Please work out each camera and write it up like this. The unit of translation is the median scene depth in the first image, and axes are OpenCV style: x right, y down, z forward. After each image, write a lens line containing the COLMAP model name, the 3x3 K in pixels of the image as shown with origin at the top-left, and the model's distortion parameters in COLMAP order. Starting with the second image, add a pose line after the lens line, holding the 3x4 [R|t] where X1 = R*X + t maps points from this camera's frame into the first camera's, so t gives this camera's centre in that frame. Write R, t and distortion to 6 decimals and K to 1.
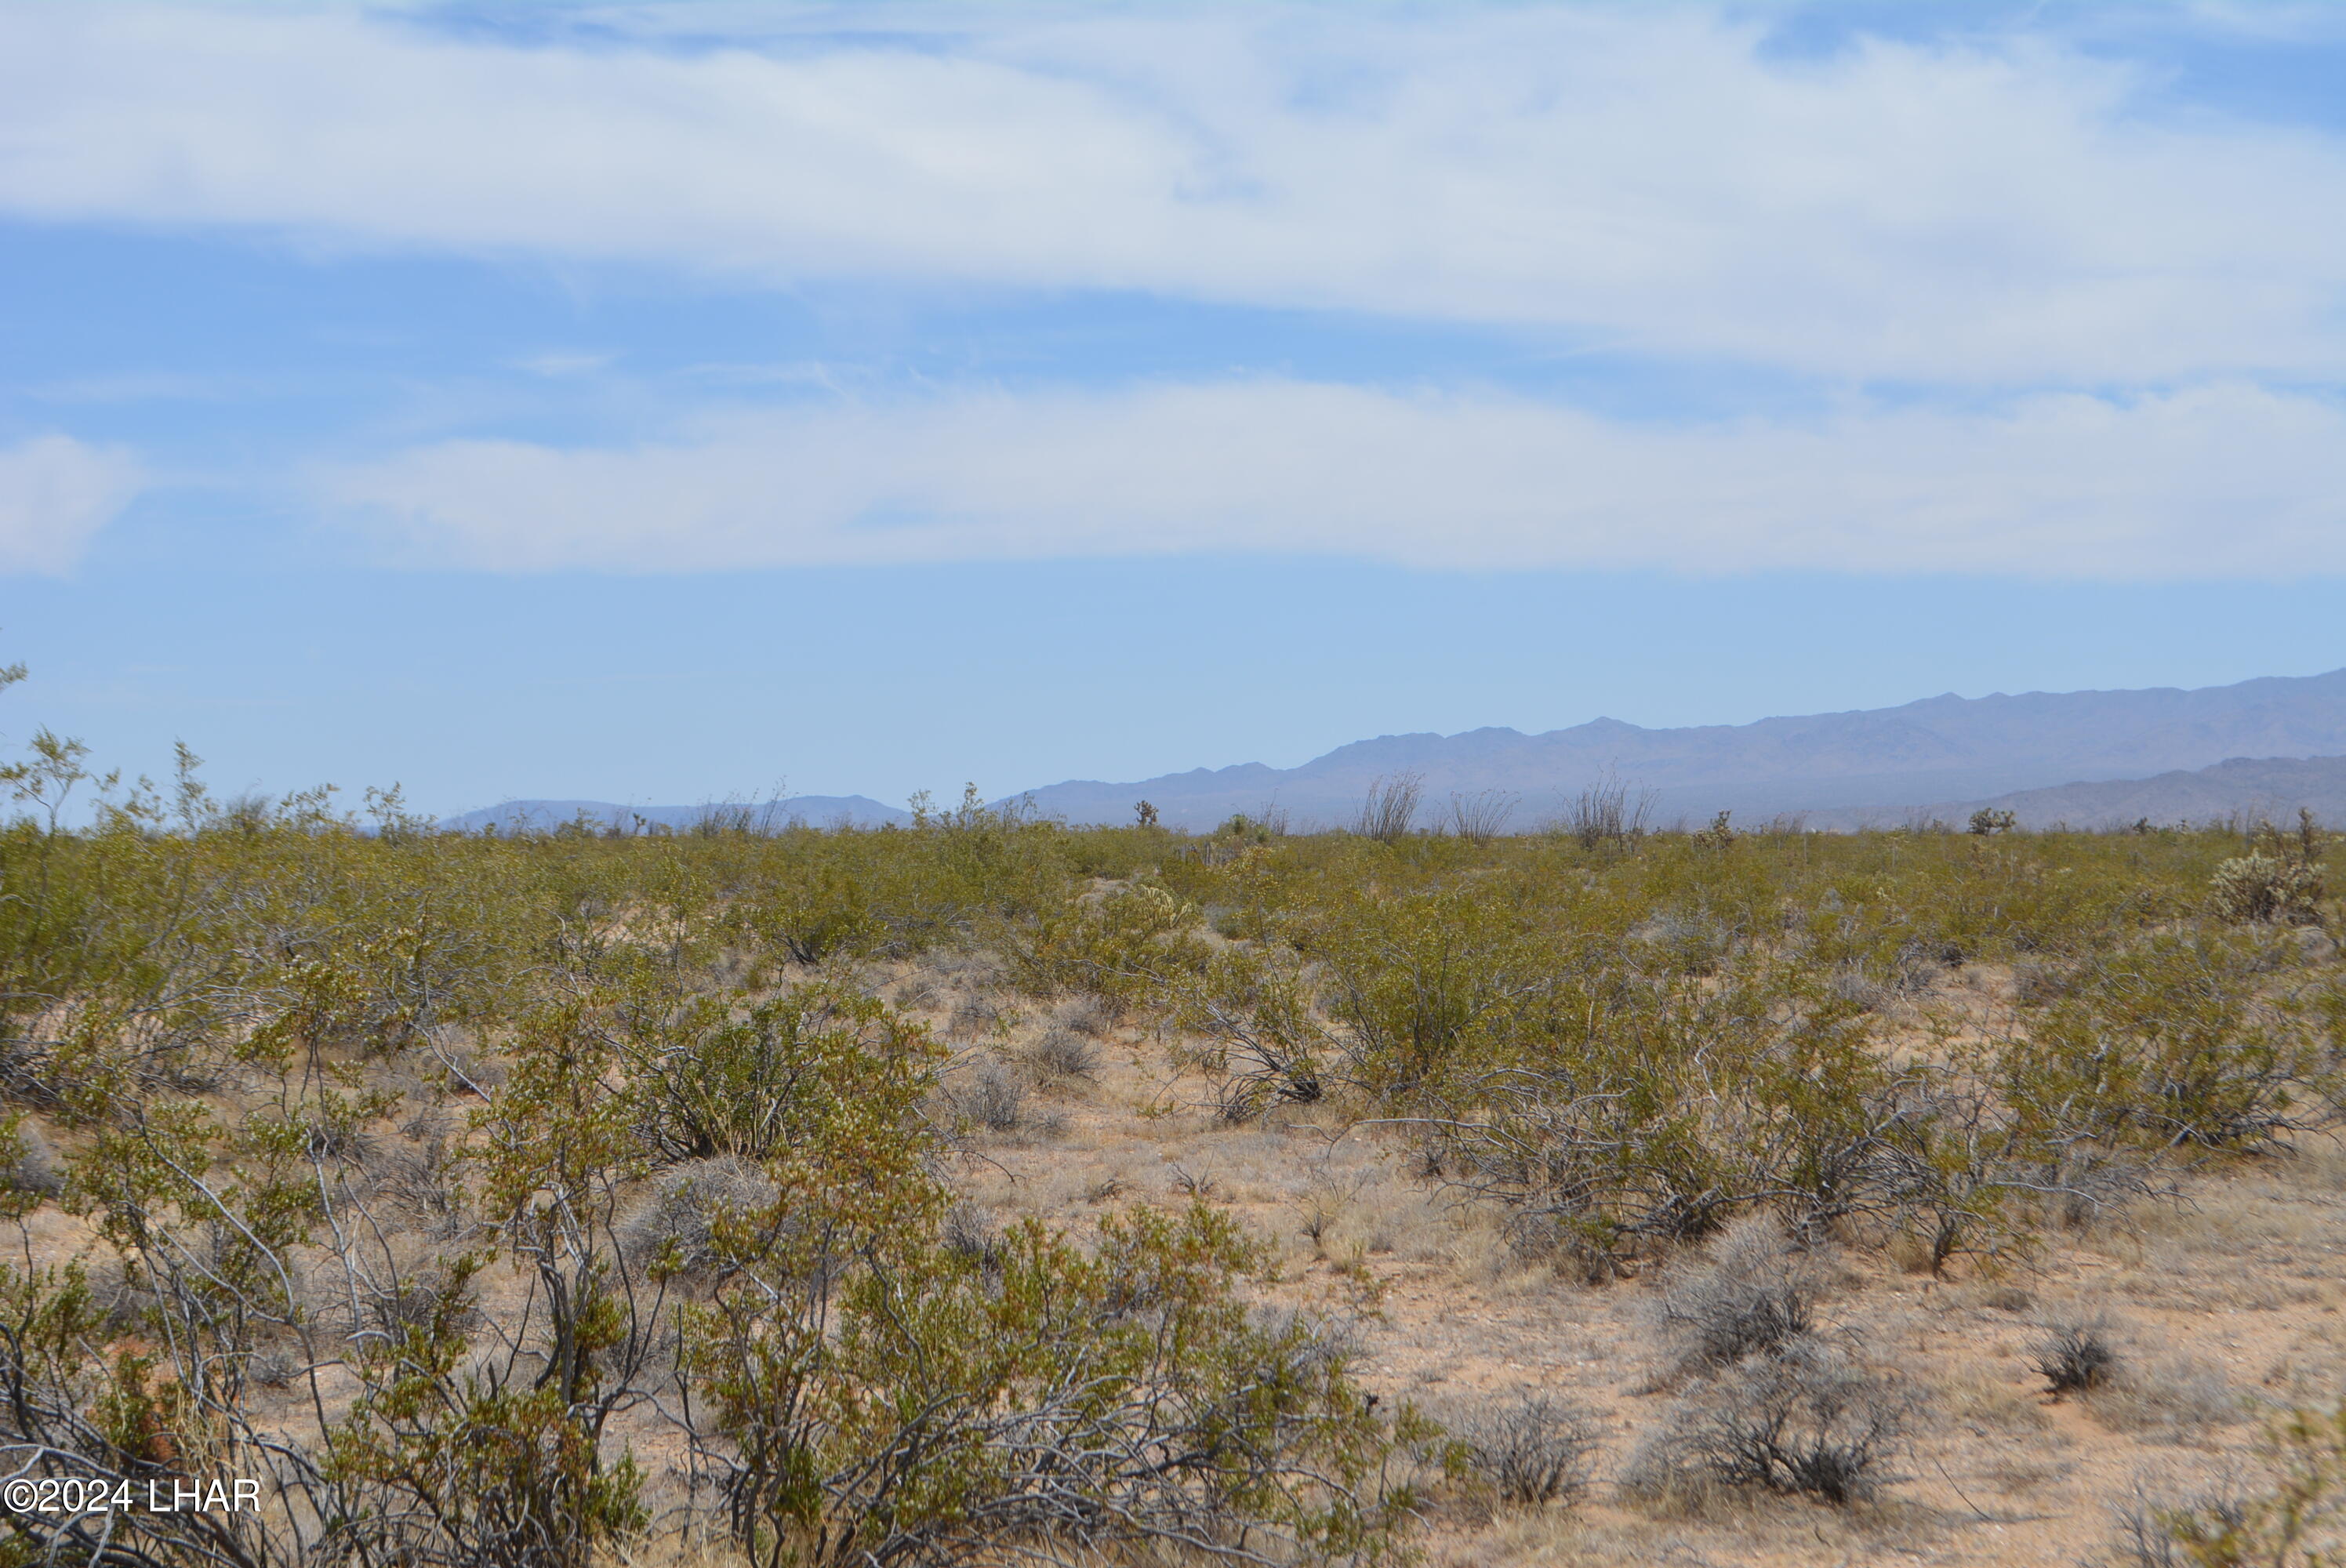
lens RADIAL K [[4349.1, 0, 1179.9], [0, 4349.1, 785.4], [0, 0, 1]] dist [0.031532, 0.033436]
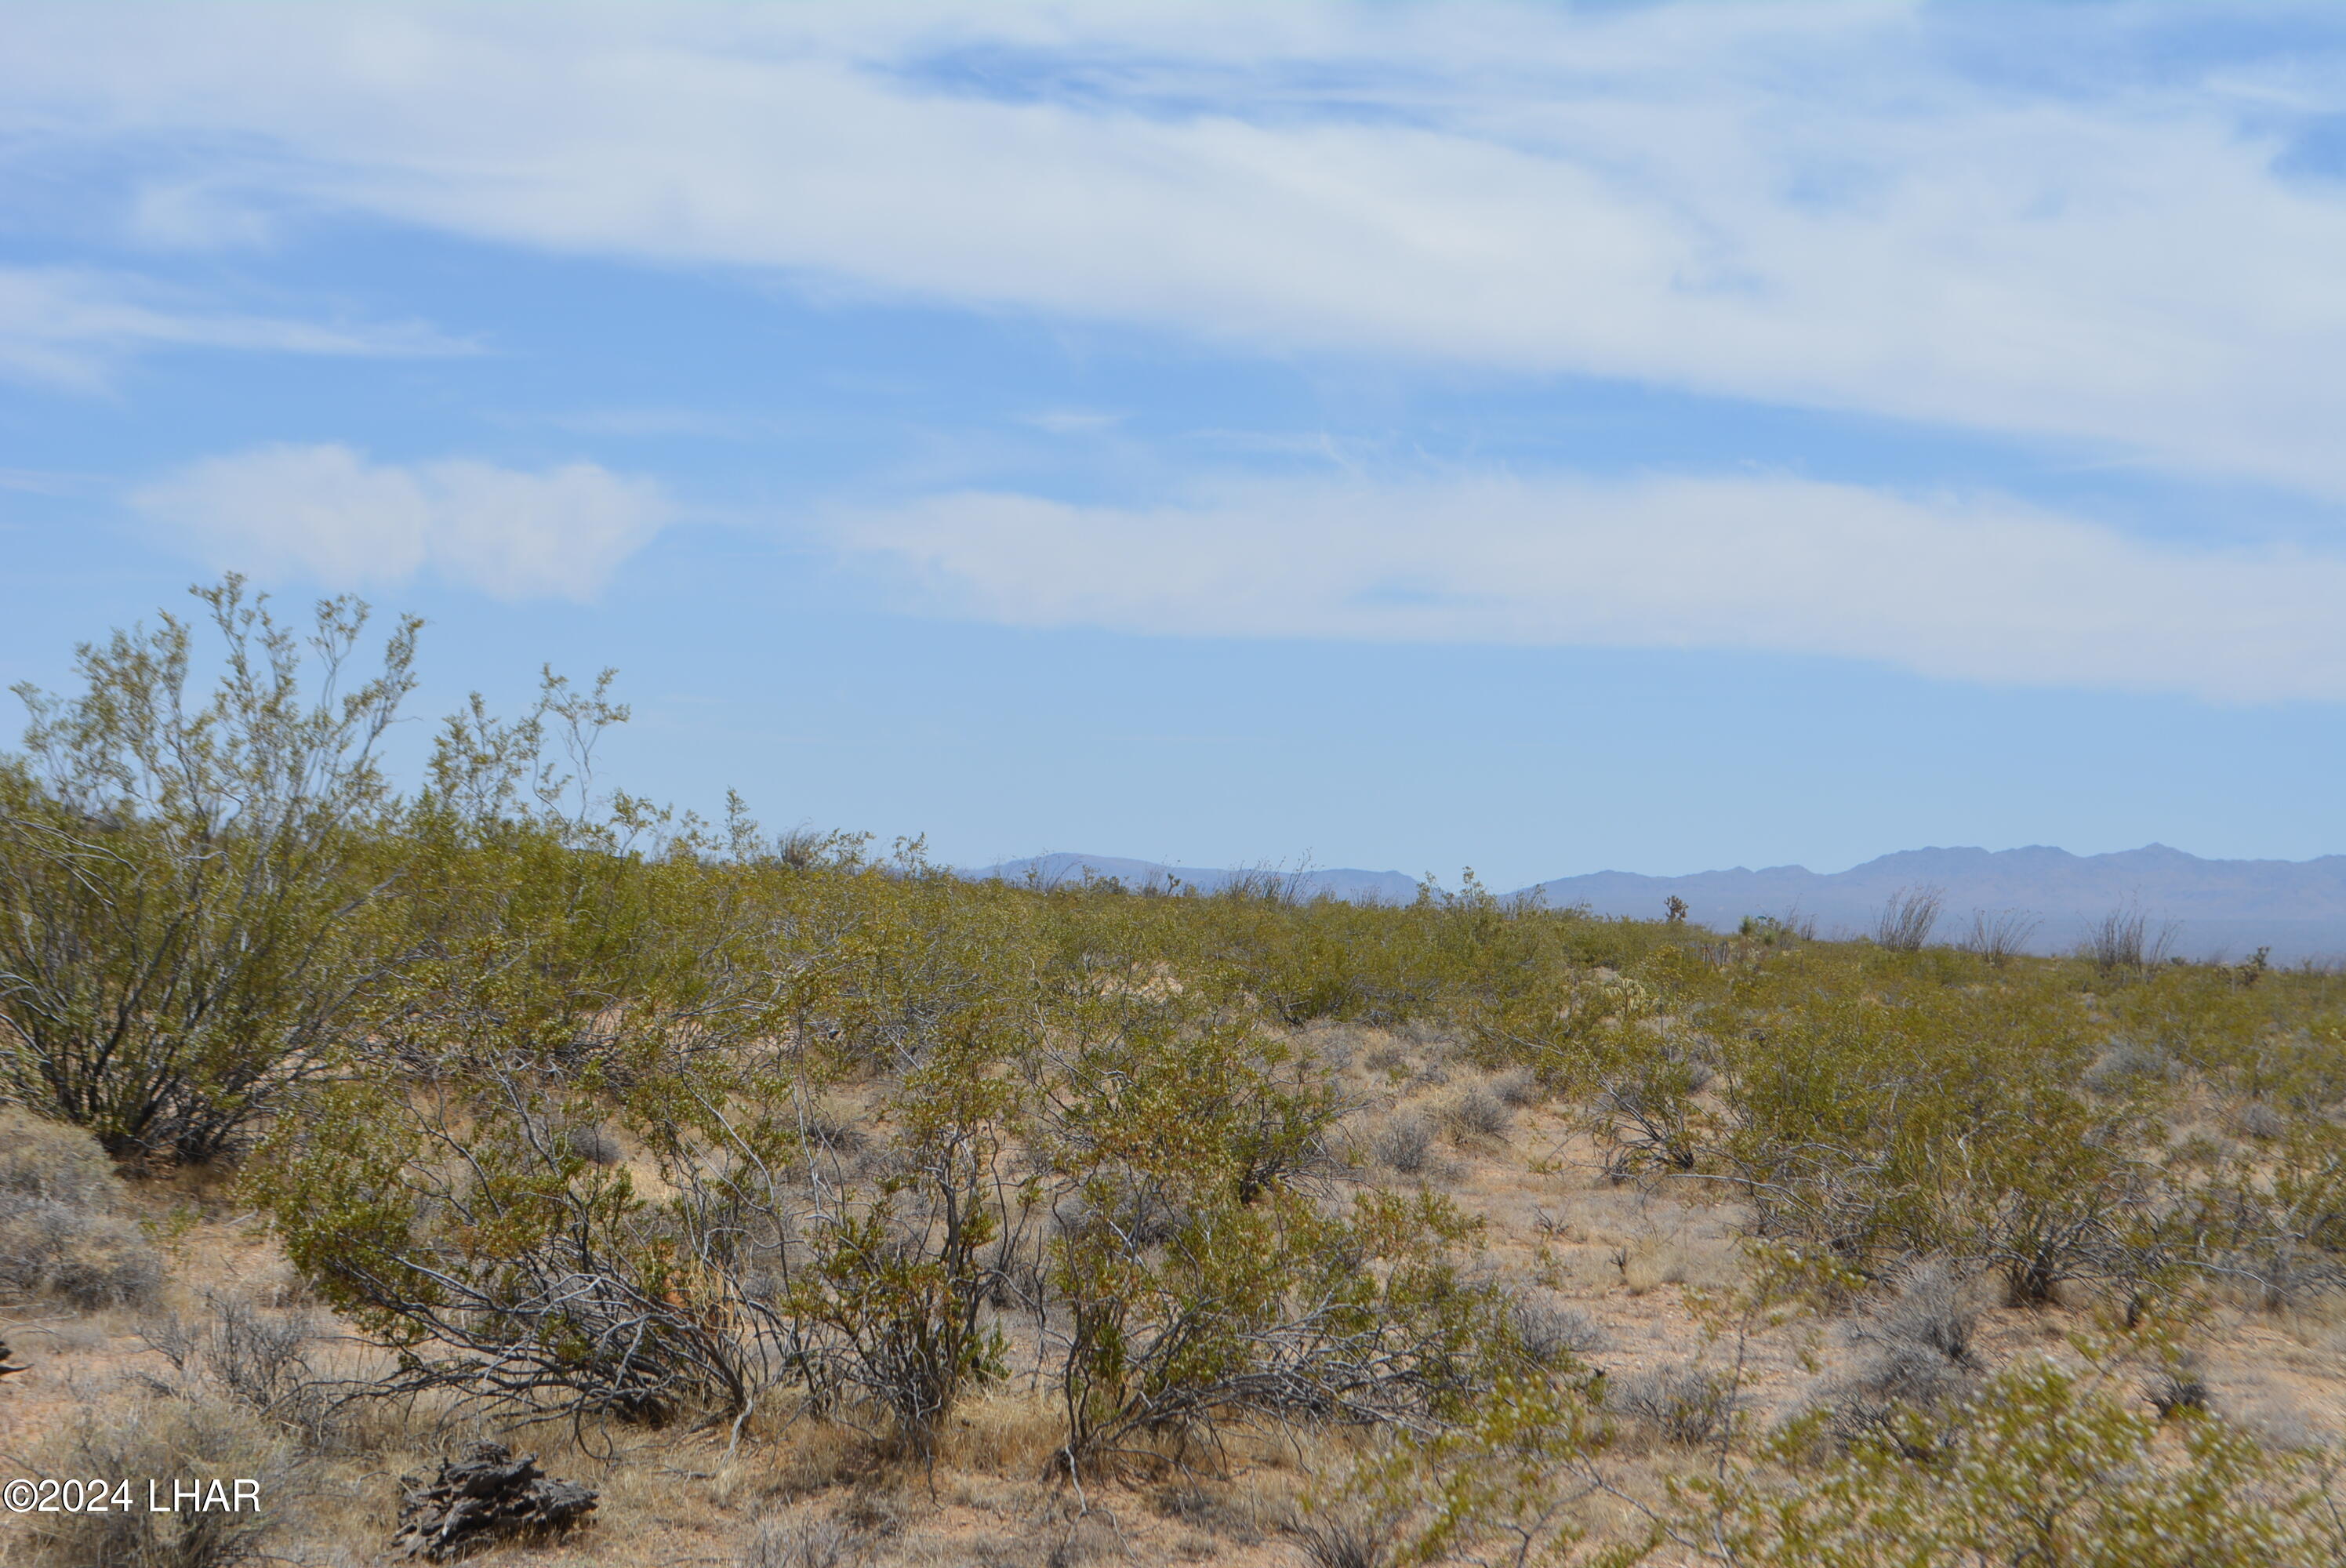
lens RADIAL K [[4461.1, 0, 1173.6], [0, 4461.1, 783.7], [0, 0, 1]] dist [0.010974, 0.157775]
pose [[0.989488, 0.066008, -0.128671, 0.043262], [-0.068288, 0.997576, -0.013382, -0.003204], [0.127475, 0.022028, 0.991597, -0.179505]]
